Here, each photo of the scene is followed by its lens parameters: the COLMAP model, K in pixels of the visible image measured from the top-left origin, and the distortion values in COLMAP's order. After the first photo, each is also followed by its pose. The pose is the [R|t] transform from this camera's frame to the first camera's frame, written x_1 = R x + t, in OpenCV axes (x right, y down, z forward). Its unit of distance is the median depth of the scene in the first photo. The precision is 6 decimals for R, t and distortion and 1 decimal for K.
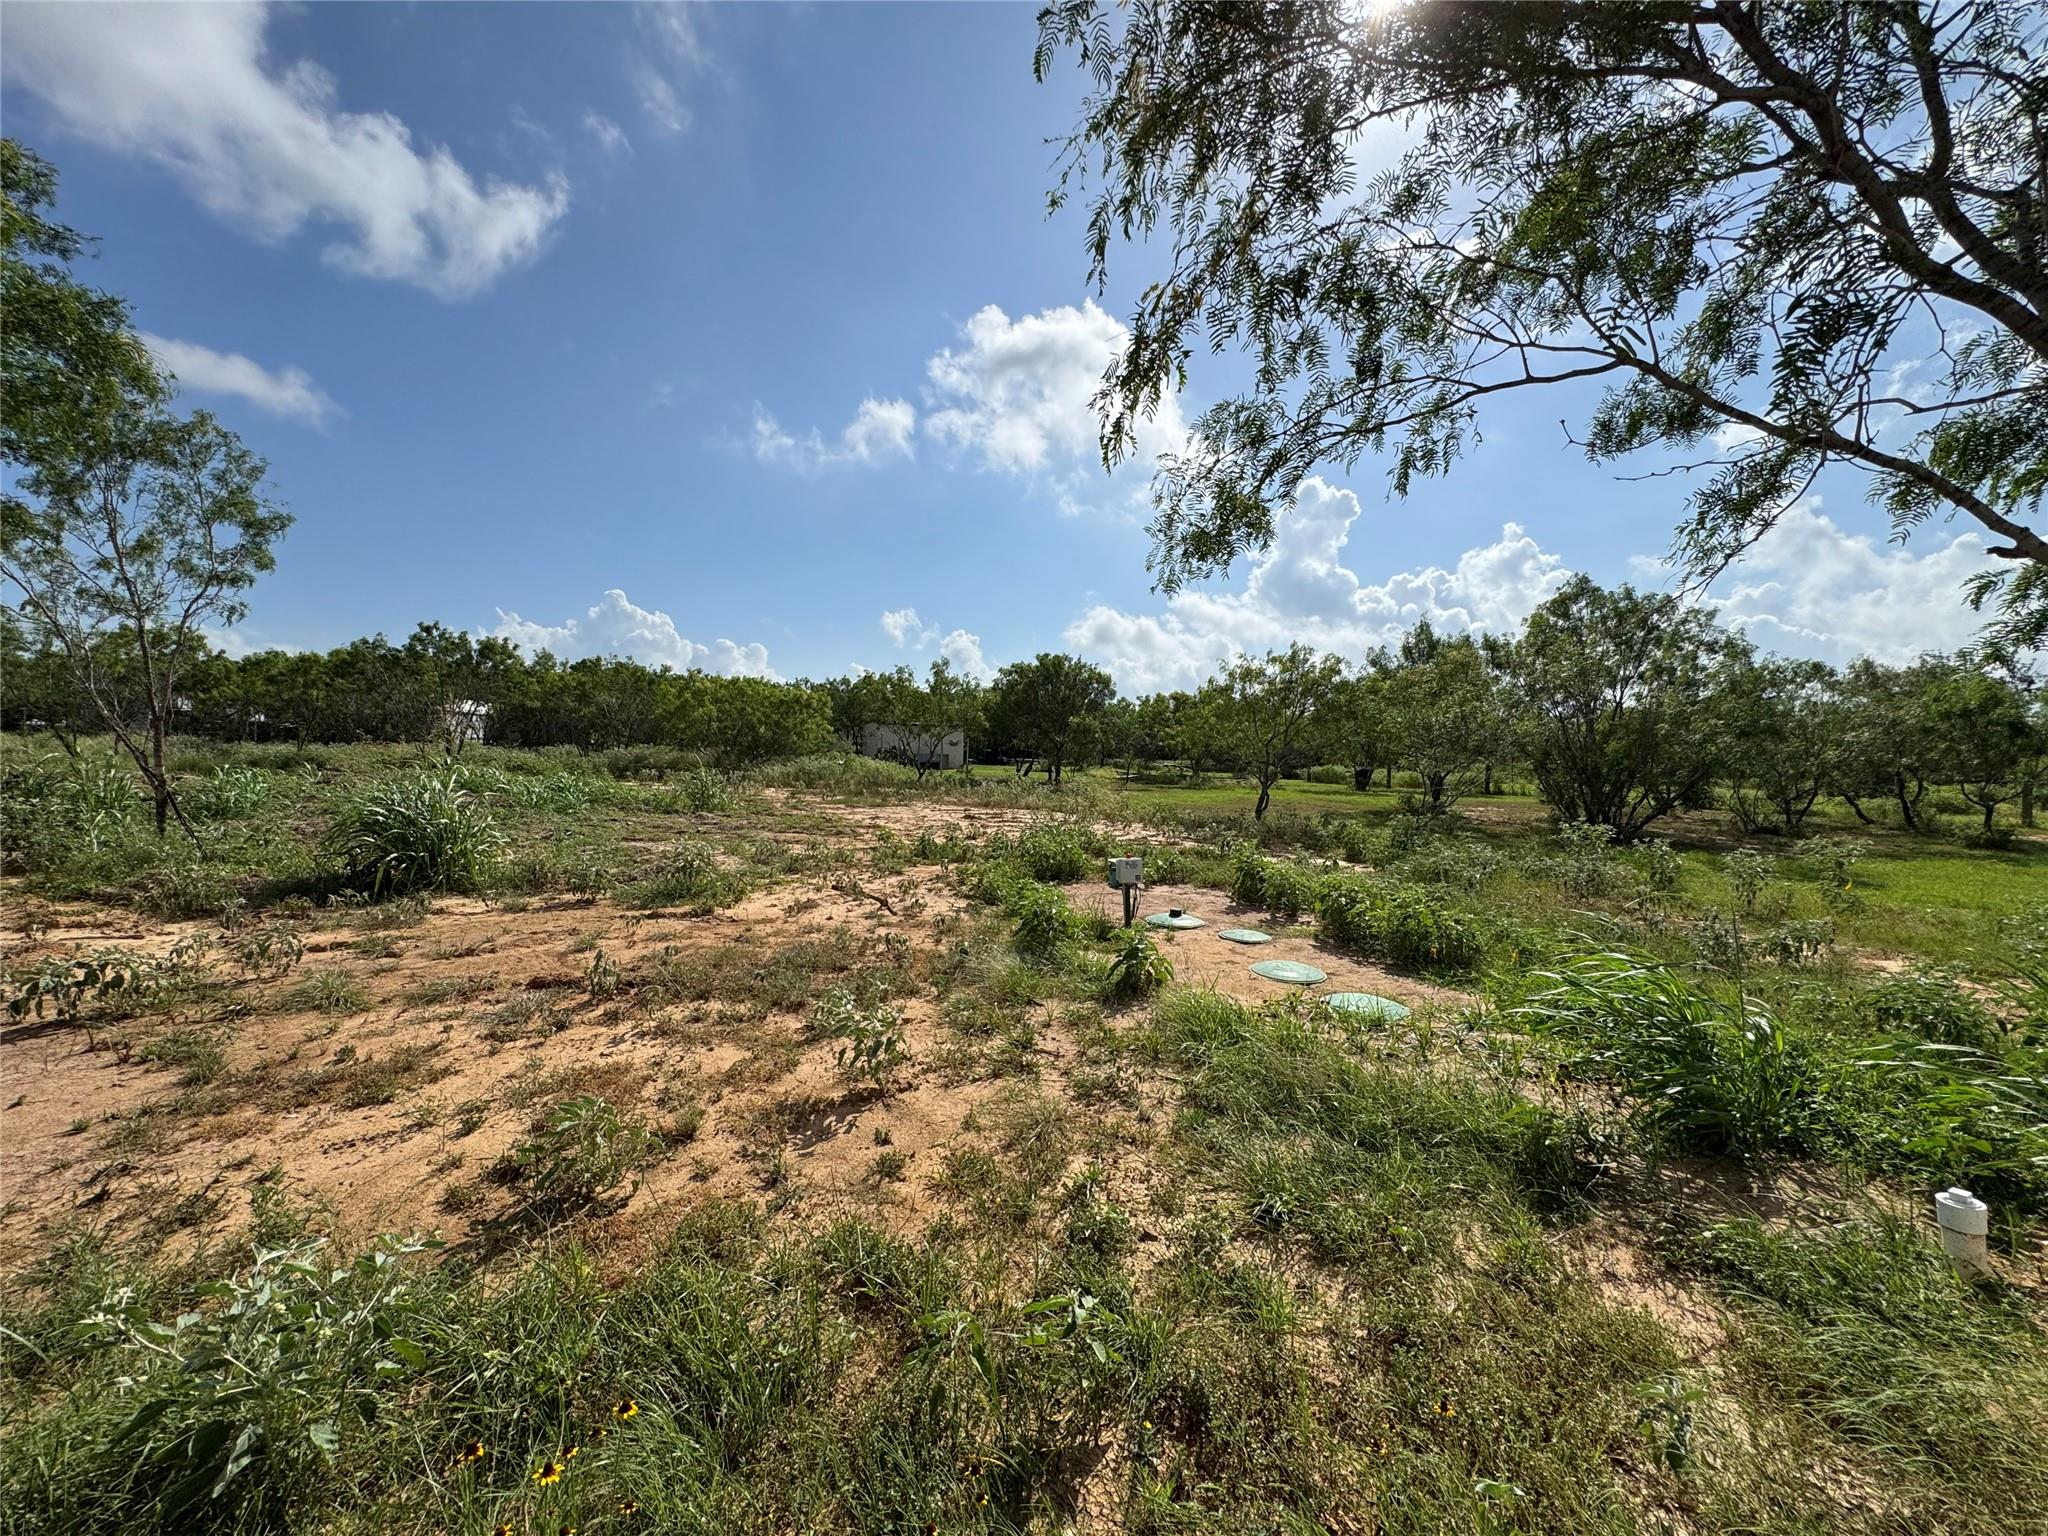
lens RADIAL K [[815.3, 0, 1027.3], [0, 815.3, 765.2], [0, 0, 1]] dist [0.000774, -0.000448]
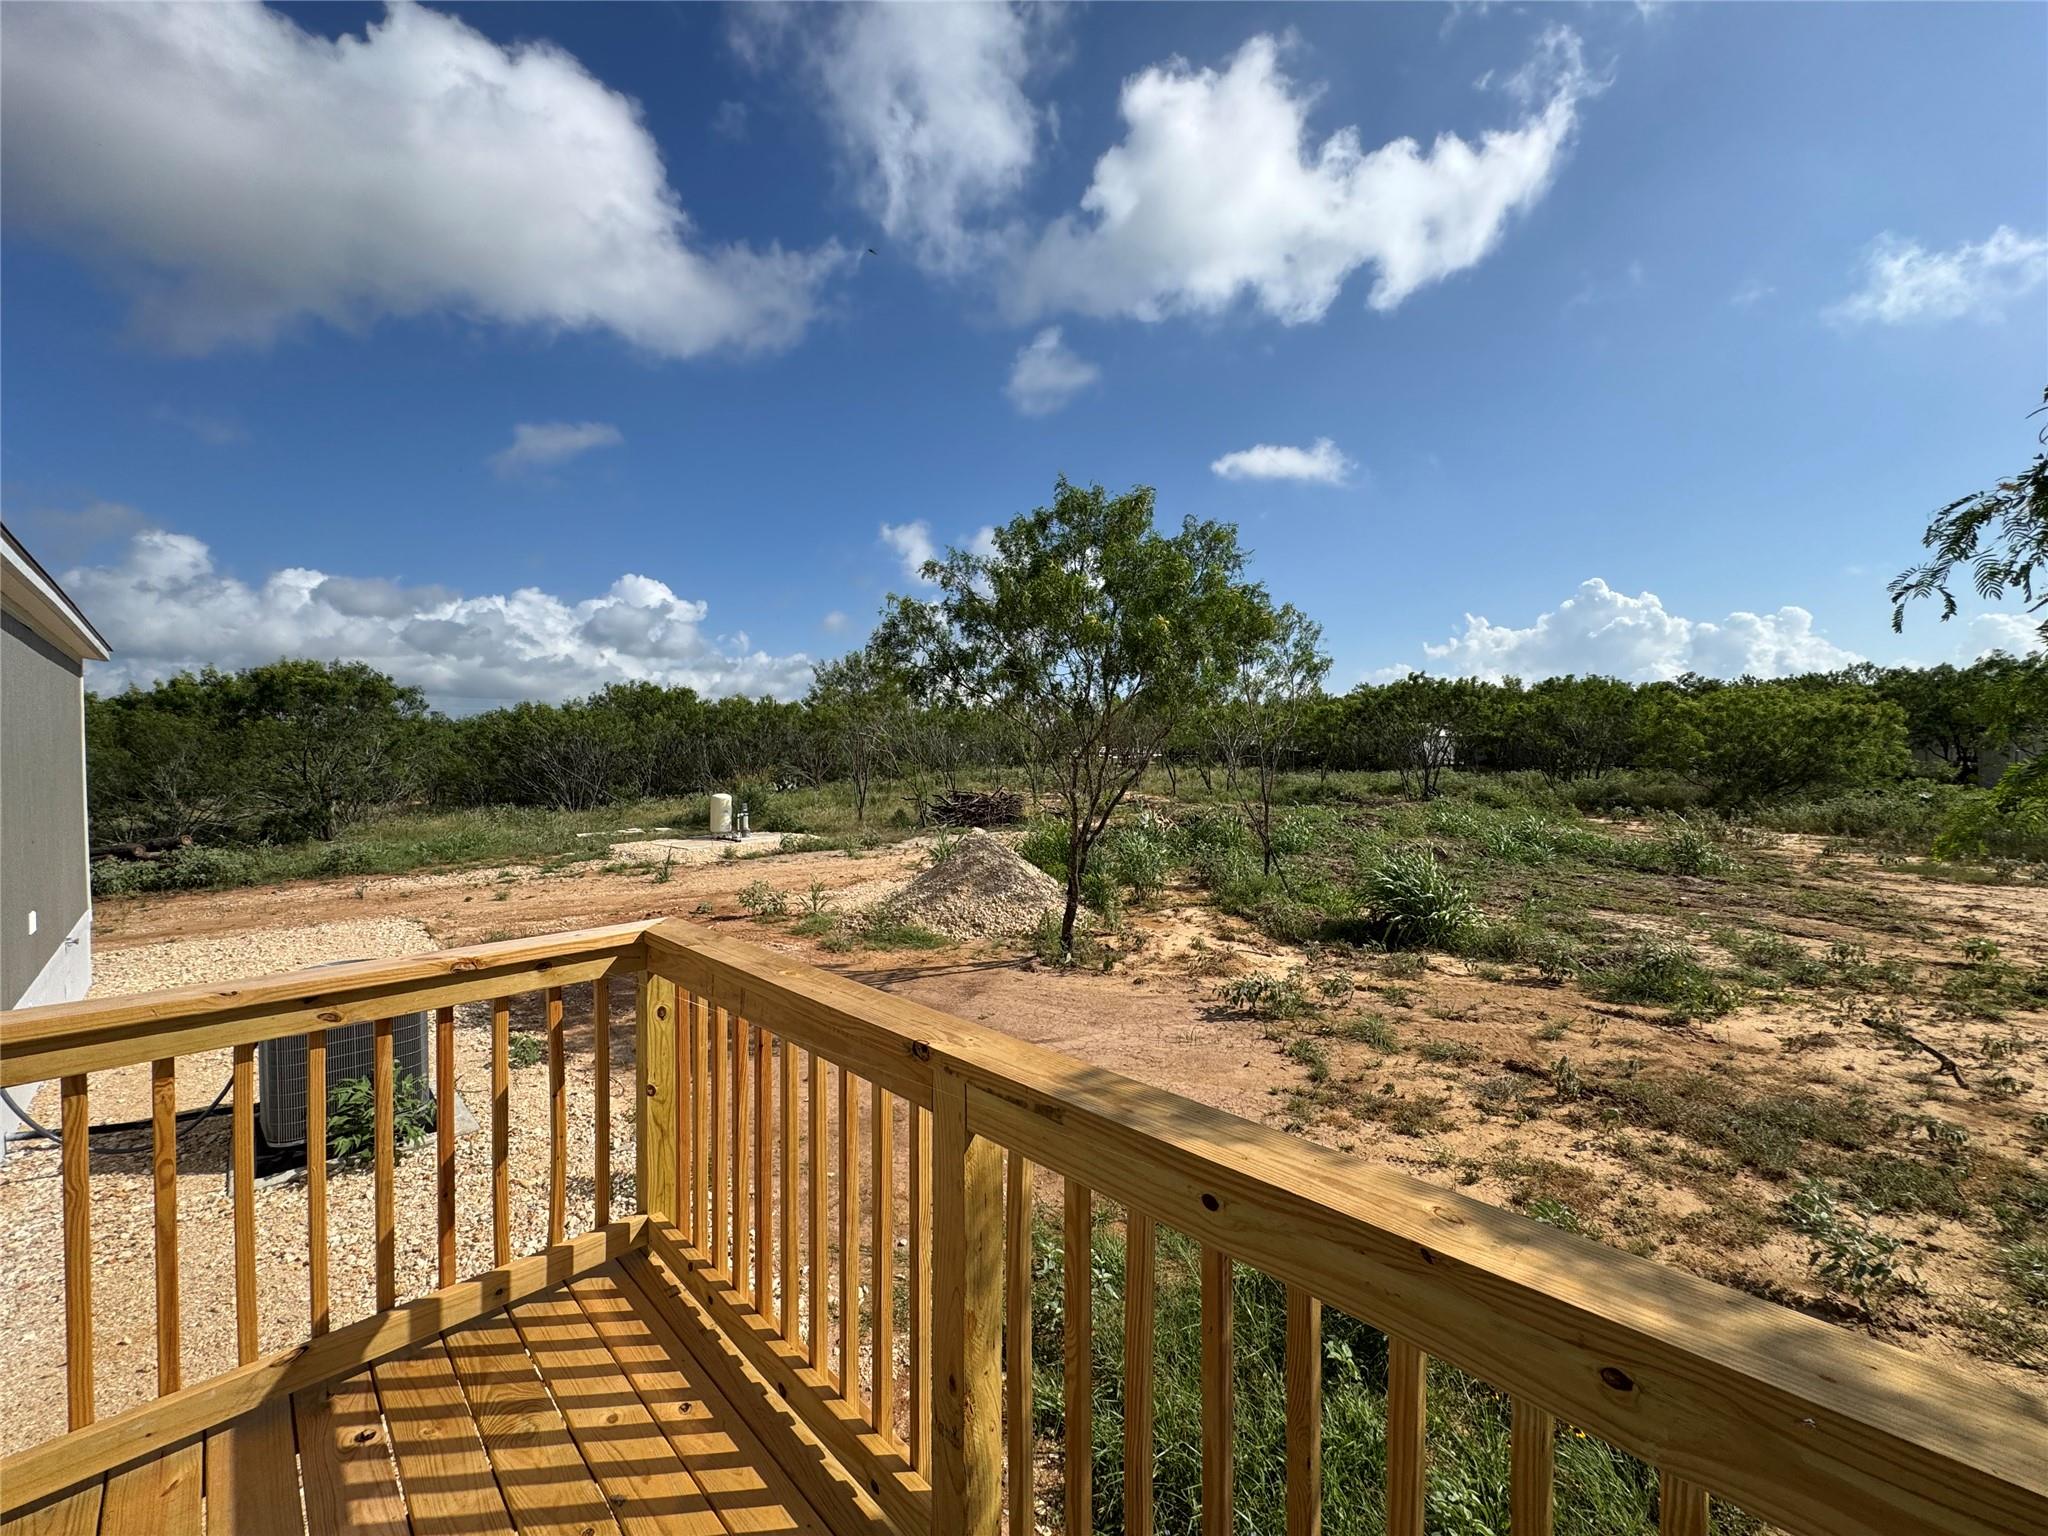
lens RADIAL K [[815.3, 0, 1027.3], [0, 815.3, 765.2], [0, 0, 1]] dist [0.000774, -0.000448]
pose [[0.481354, -0.009662, -0.876473, 0.126057], [0.001549, 0.999947, -0.010173, -0.160244], [0.876525, 0.003540, 0.481343, -0.227476]]
